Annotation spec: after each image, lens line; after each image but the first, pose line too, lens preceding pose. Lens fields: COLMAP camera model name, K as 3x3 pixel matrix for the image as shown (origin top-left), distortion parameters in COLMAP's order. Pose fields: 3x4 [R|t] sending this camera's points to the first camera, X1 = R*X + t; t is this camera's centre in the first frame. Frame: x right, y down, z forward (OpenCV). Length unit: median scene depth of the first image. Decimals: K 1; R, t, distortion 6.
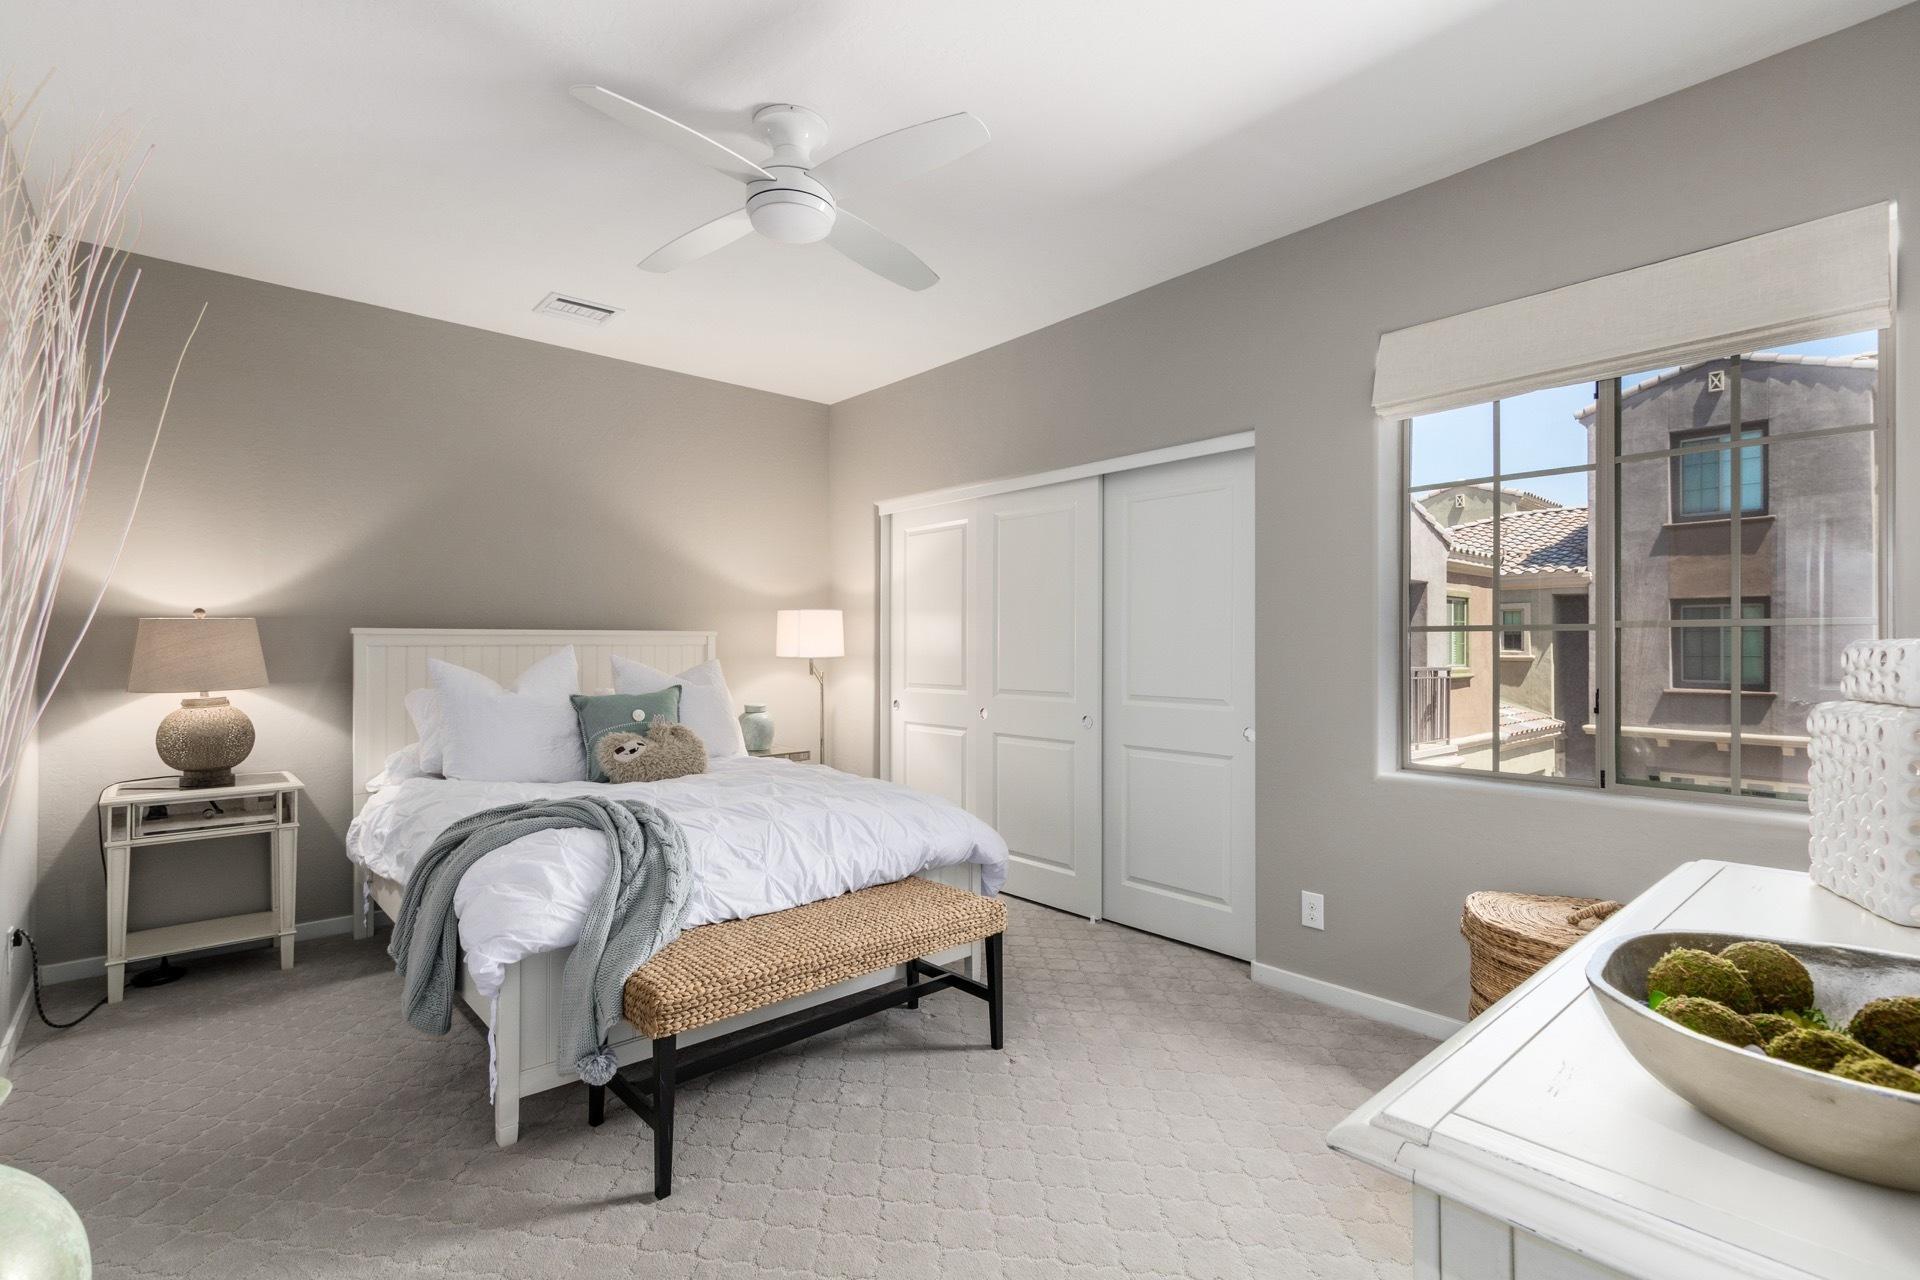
lens RADIAL K [[873.7, 0, 961.8], [0, 873.7, 646.3], [0, 0, 1]] dist [0.000399, -0.000269]
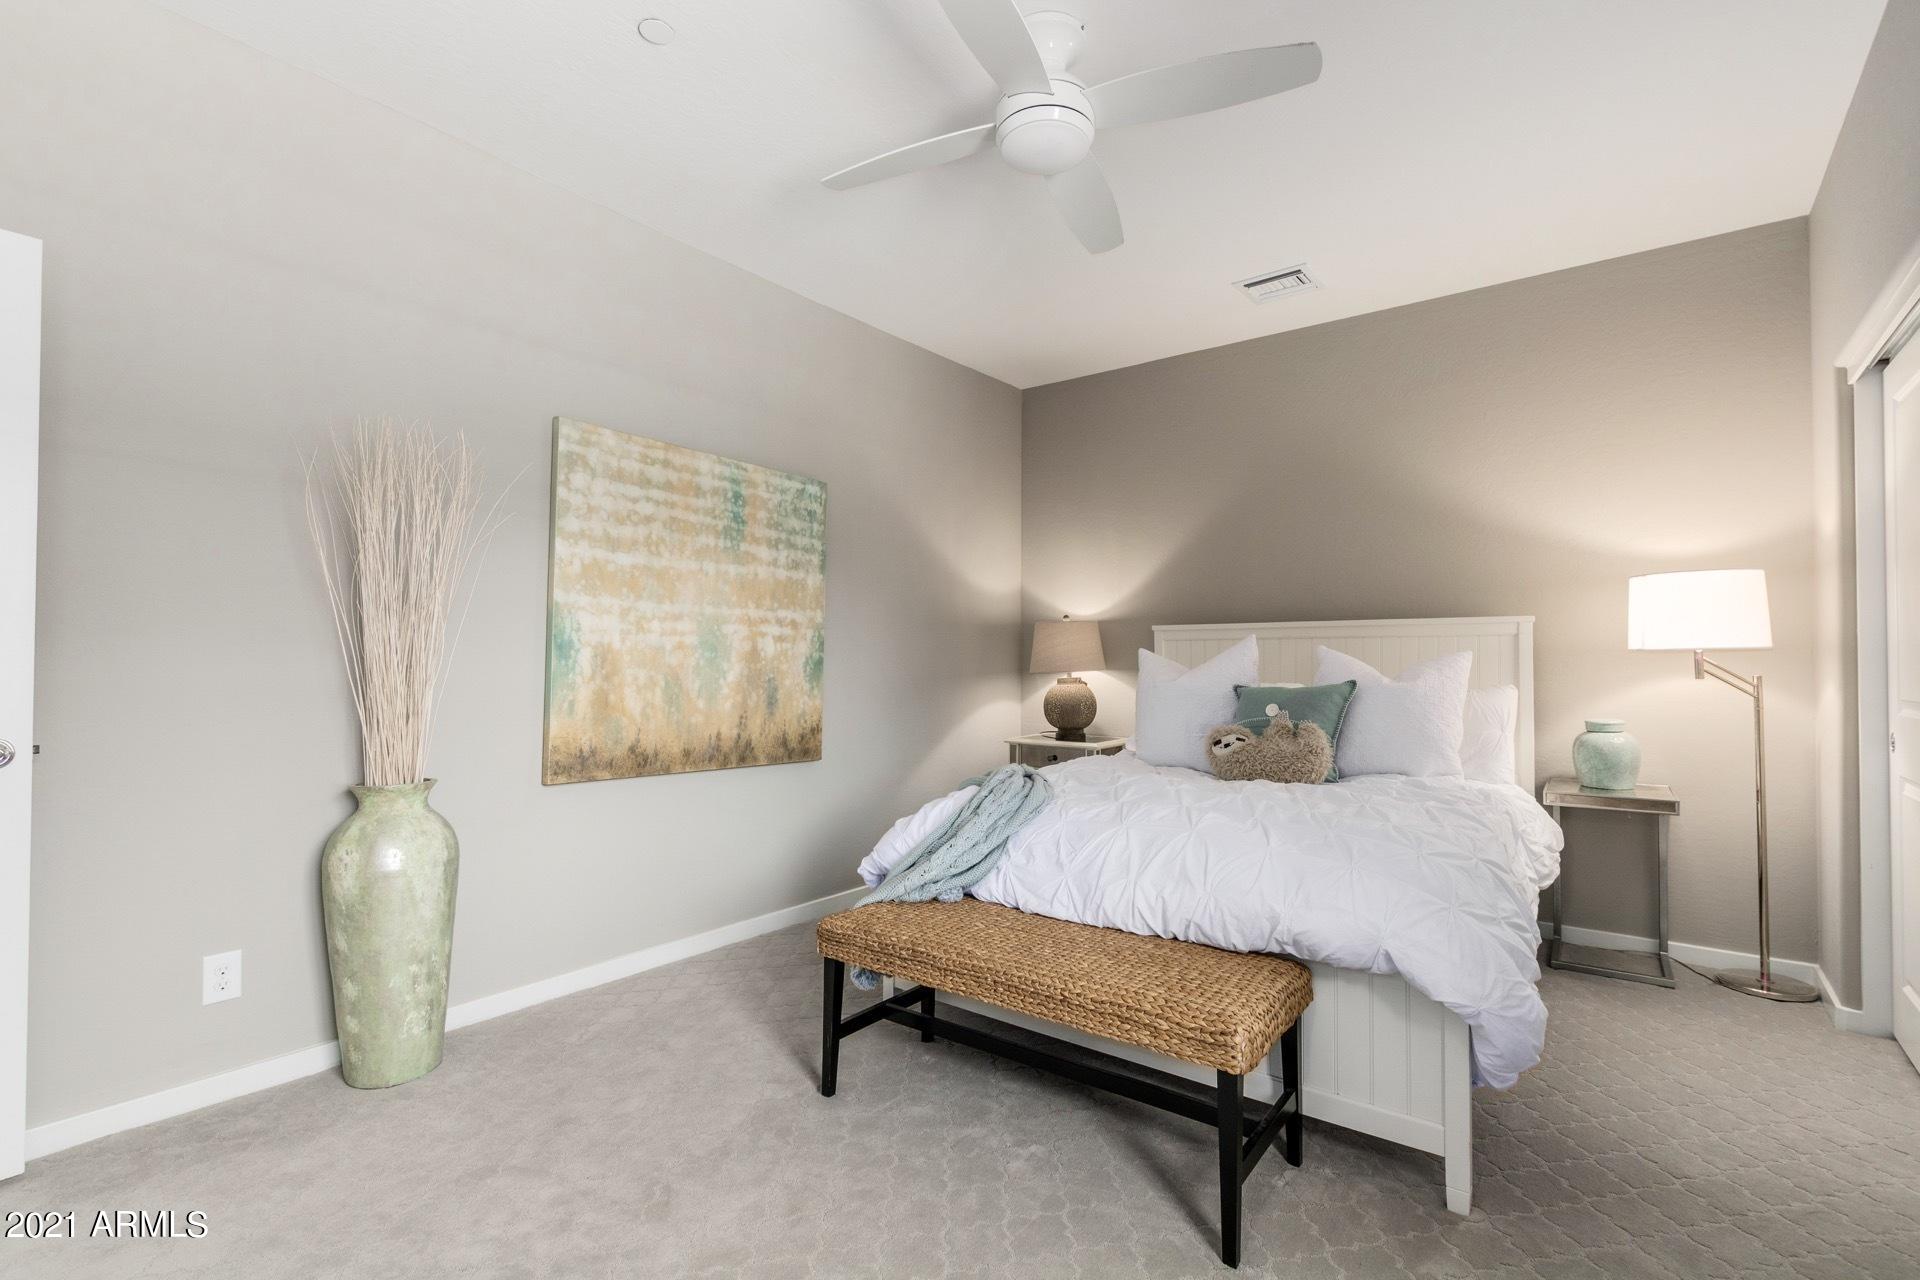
lens RADIAL K [[873.7, 0, 961.8], [0, 873.7, 646.3], [0, 0, 1]] dist [0.000399, -0.000269]
pose [[0.194096, -0.013594, -0.980888, 0.482184], [-0.002264, 0.999895, -0.014305, 0.028486], [0.980980, 0.004997, 0.194045, 0.545553]]
